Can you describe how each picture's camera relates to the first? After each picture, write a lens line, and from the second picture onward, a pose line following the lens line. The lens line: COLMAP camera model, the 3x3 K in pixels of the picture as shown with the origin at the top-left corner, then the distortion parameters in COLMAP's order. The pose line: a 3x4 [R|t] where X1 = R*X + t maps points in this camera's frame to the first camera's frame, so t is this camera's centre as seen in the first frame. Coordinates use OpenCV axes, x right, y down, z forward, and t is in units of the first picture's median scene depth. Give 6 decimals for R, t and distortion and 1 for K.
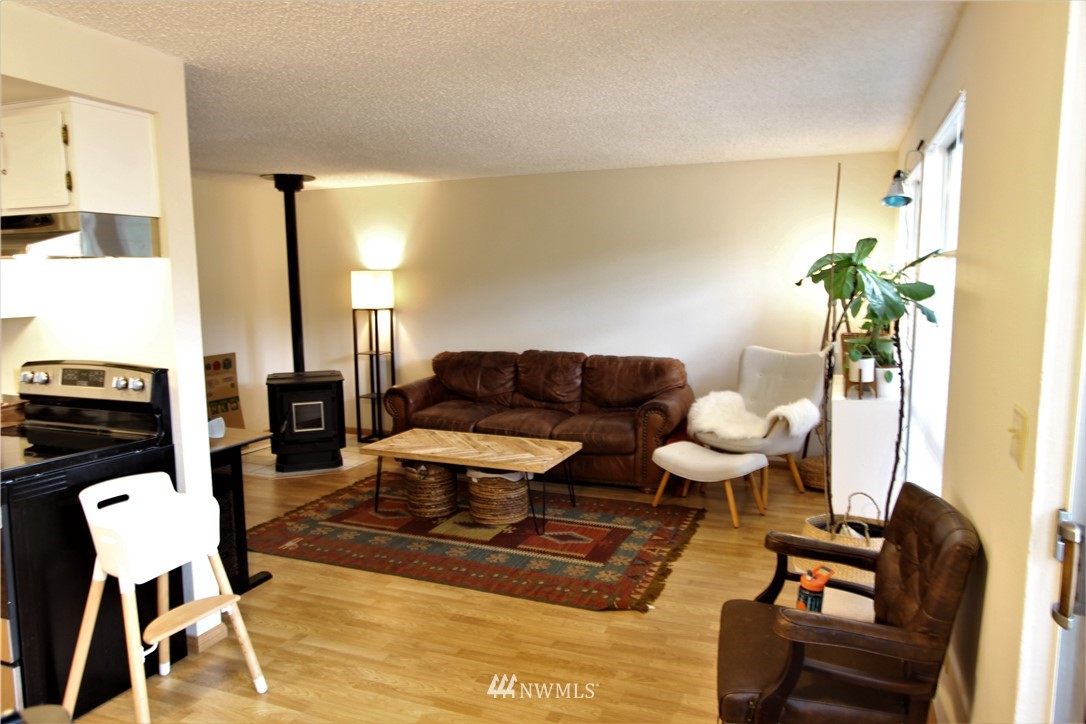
lens RADIAL K [[727.0, 0, 556.0], [0, 727.0, 362.2], [0, 0, 1]] dist [0.000139, 0.005041]
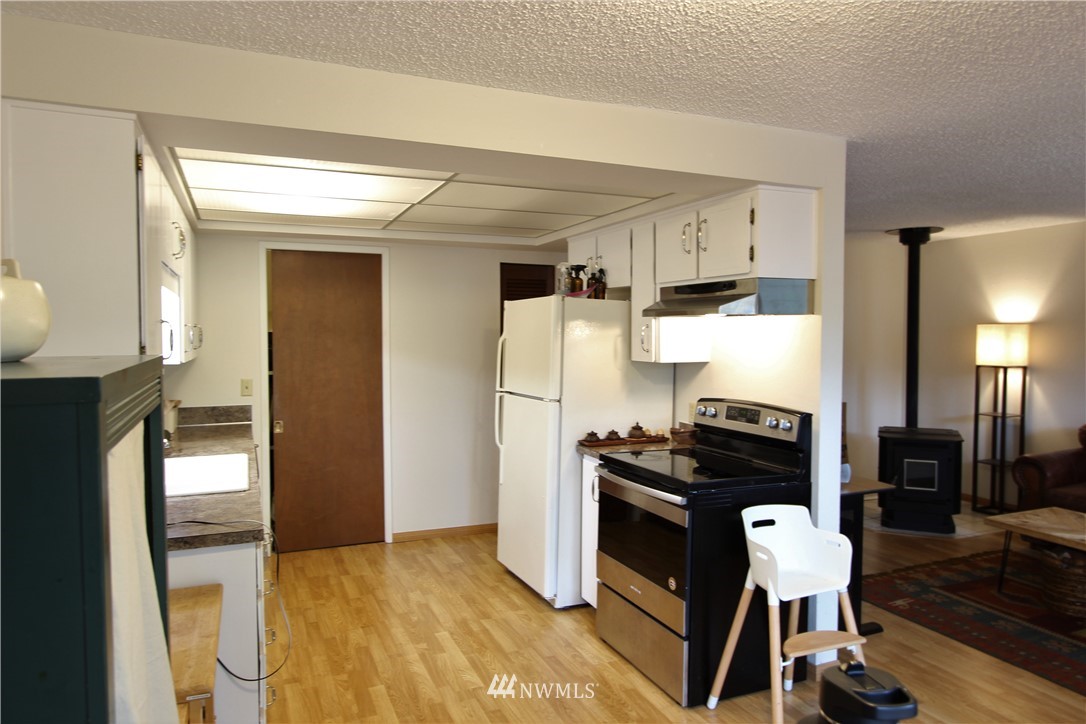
lens RADIAL K [[727.0, 0, 556.0], [0, 727.0, 362.2], [0, 0, 1]] dist [0.000139, 0.005041]
pose [[0.715746, 0.039148, -0.697263, -0.026501], [-0.087666, 0.995566, -0.034094, 0.001842], [0.692837, 0.085529, 0.716004, -0.049340]]
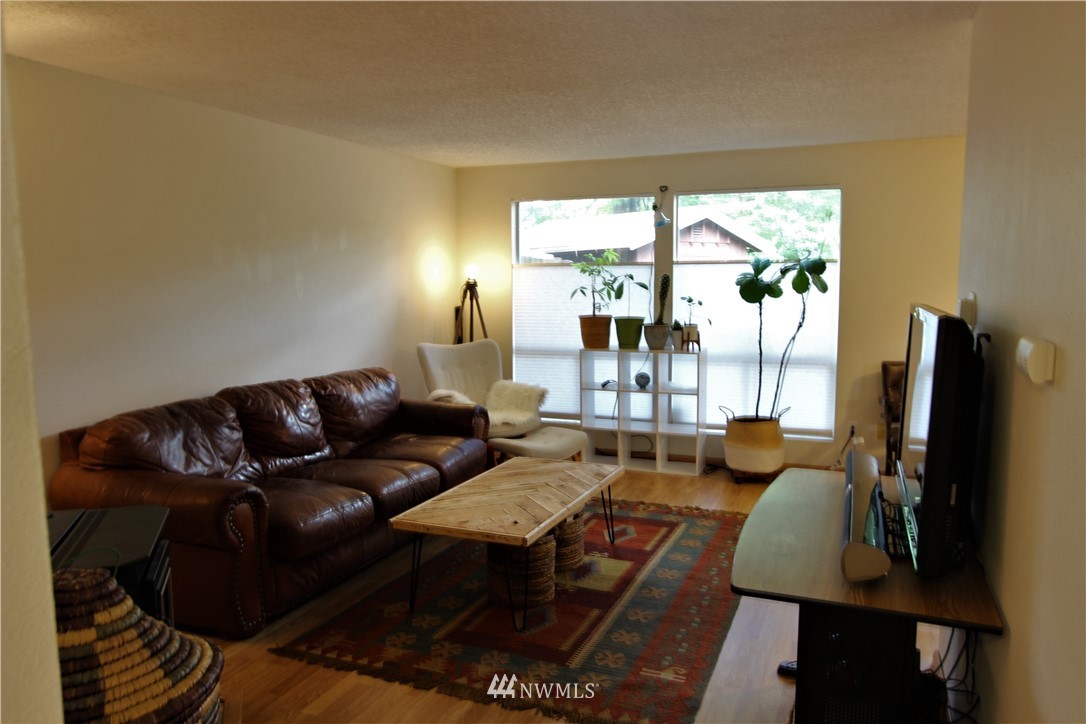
lens RADIAL K [[803.5, 0, 543.0], [0, 803.5, 362.0], [0, 0, 1]] dist [0.000626, 0.000312]
pose [[-0.013029, -0.088582, 0.995984, -1.011200], [0.127561, 0.987782, 0.089521, -0.092047], [-0.991745, 0.128215, -0.001571, 1.051421]]
